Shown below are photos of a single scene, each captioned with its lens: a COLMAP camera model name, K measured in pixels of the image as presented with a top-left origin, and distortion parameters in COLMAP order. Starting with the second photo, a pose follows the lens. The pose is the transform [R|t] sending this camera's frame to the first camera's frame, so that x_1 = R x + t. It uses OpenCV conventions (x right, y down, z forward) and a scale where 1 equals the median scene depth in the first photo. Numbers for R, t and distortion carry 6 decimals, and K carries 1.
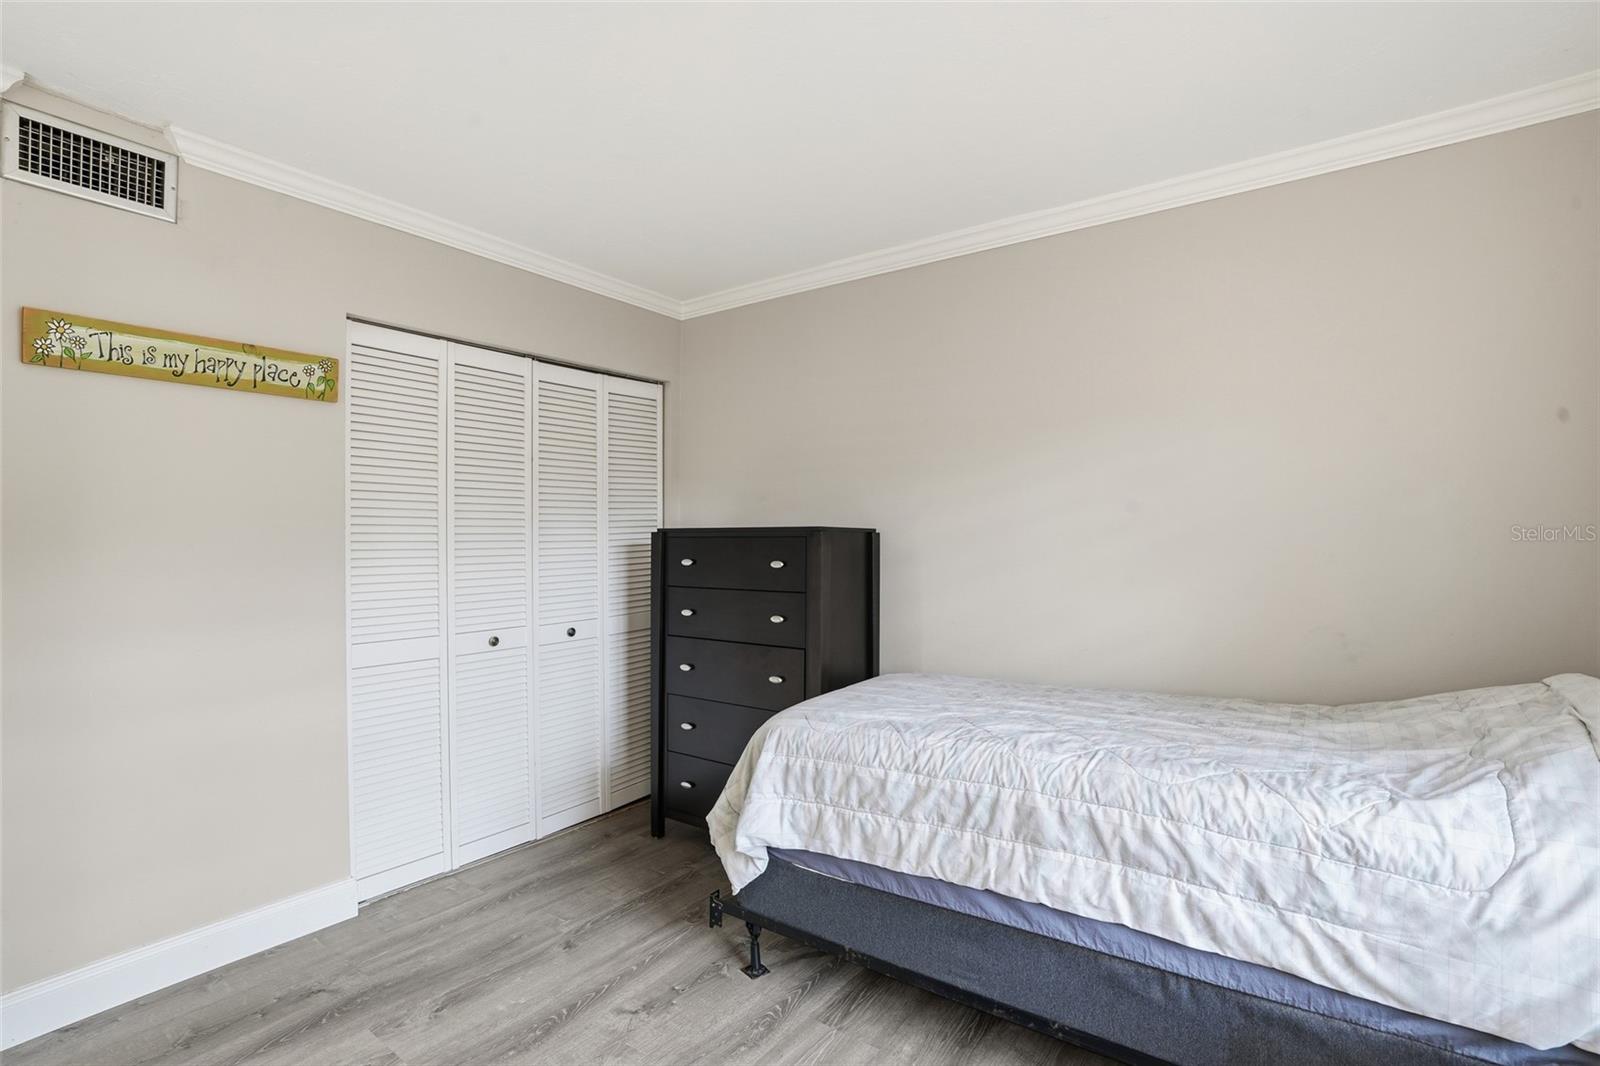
lens RADIAL K [[752.8, 0, 791.9], [0, 752.8, 529.6], [0, 0, 1]] dist [-0.046062, 0.017386]
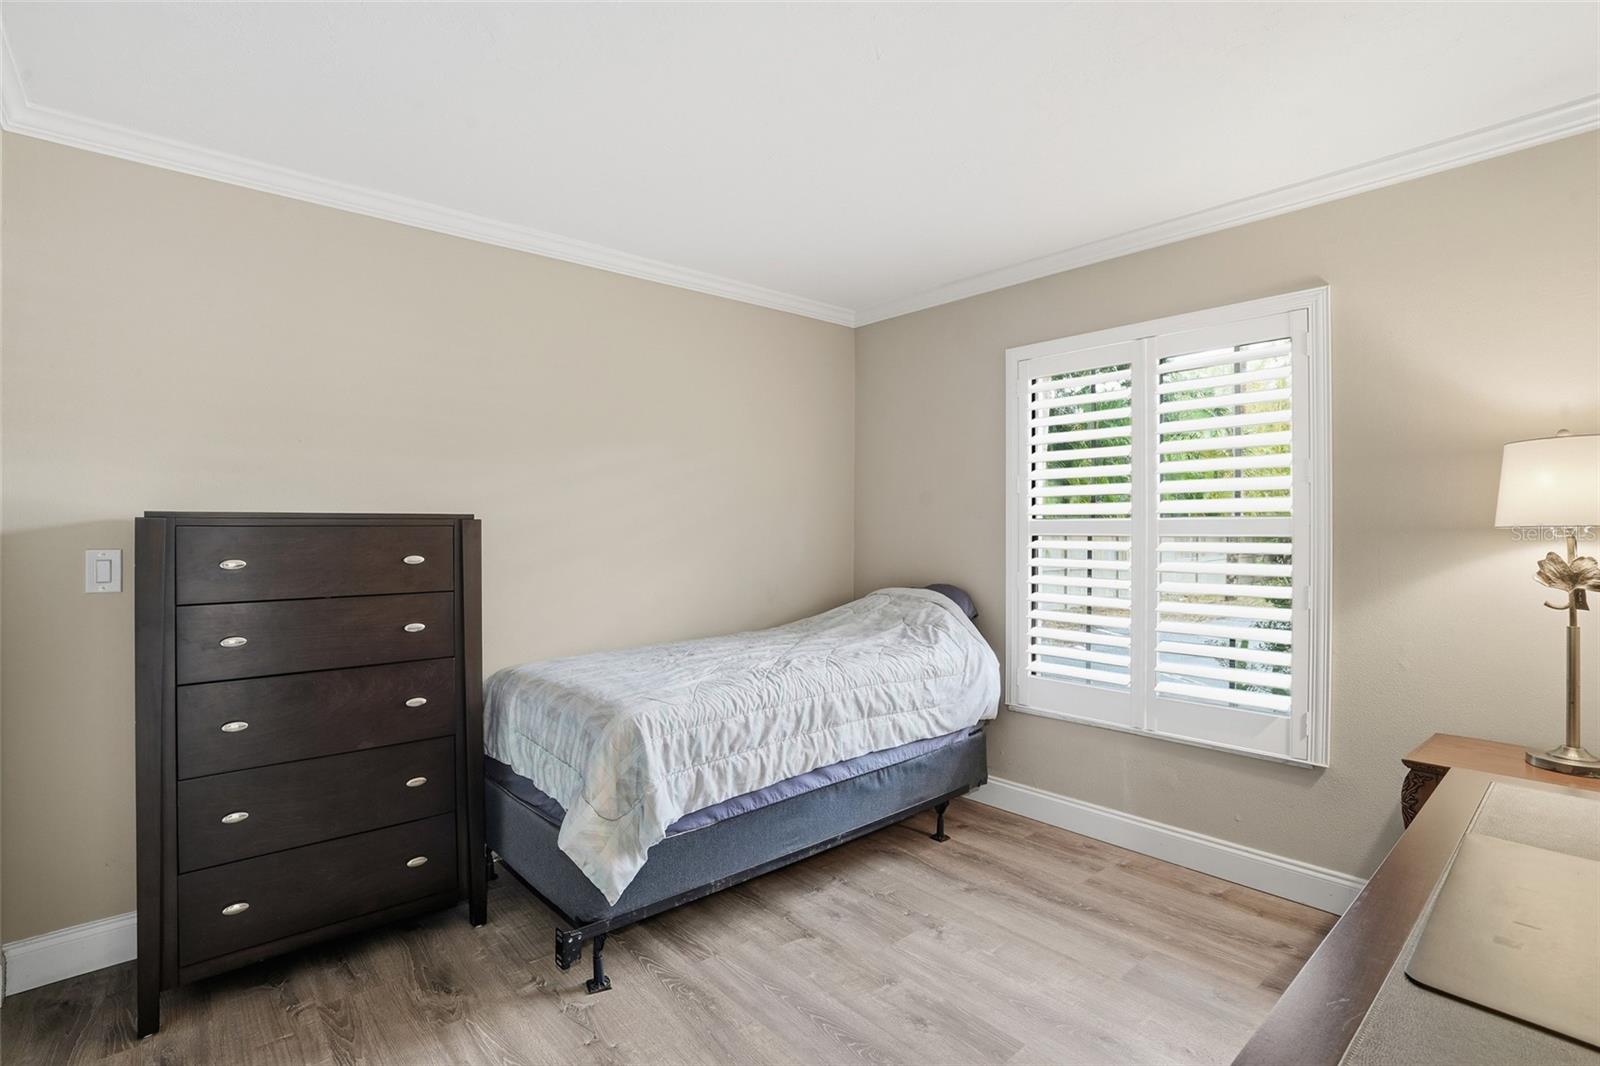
lens RADIAL K [[752.8, 0, 798.5], [0, 752.8, 526.5], [0, 0, 1]] dist [-0.046062, 0.017386]
pose [[0.232800, 0.001851, 0.972523, -1.166536], [-0.009967, 0.999950, 0.000483, 0.010866], [-0.972474, -0.009806, 0.232807, 0.694110]]
